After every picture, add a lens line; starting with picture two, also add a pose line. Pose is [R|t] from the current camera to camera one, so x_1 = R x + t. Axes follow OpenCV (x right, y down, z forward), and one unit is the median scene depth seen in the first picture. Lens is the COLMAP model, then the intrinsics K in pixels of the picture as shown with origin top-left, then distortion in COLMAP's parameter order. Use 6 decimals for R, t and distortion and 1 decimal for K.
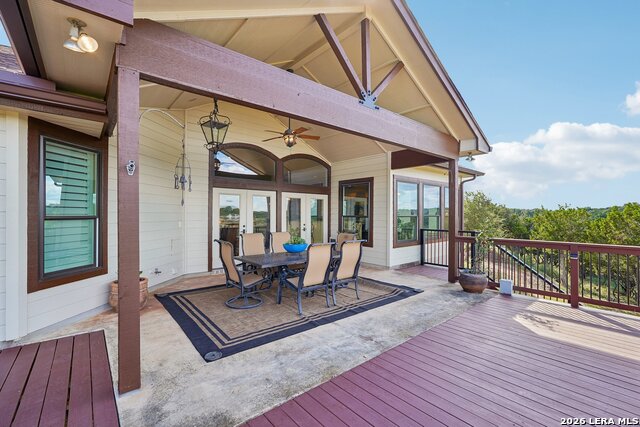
lens RADIAL K [[283.6, 0, 314.4], [0, 283.6, 215.4], [0, 0, 1]] dist [-0.011555, 0.001163]
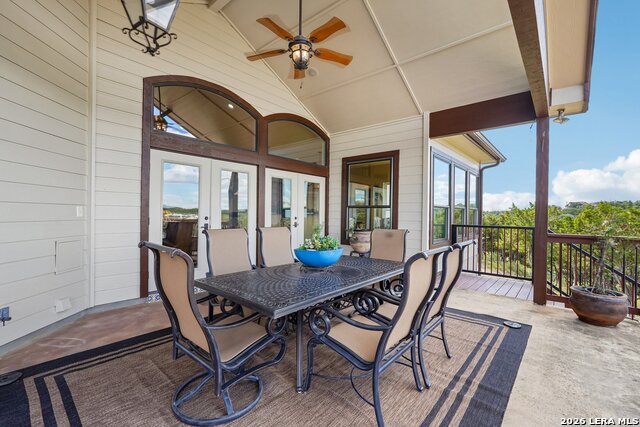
lens RADIAL K [[283.6, 0, 314.8], [0, 283.6, 214.2], [0, 0, 1]] dist [-0.011555, 0.001163]
pose [[0.988255, 0.008173, 0.152598, -0.142991], [-0.007828, 0.999965, -0.002862, 0.037312], [-0.152616, 0.001634, 0.988284, 0.469678]]
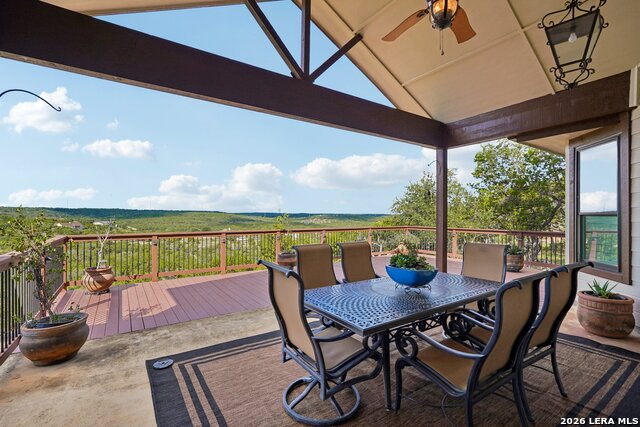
lens RADIAL K [[294.9, 0, 318.1], [0, 294.9, 213.6], [0, 0, 1]] dist [-0.005217, -0.000637]
pose [[-0.994652, -0.004871, 0.103165, 0.037703], [-0.004318, 0.999975, 0.005576, 0.003621], [-0.103189, 0.005100, -0.994649, 1.427000]]
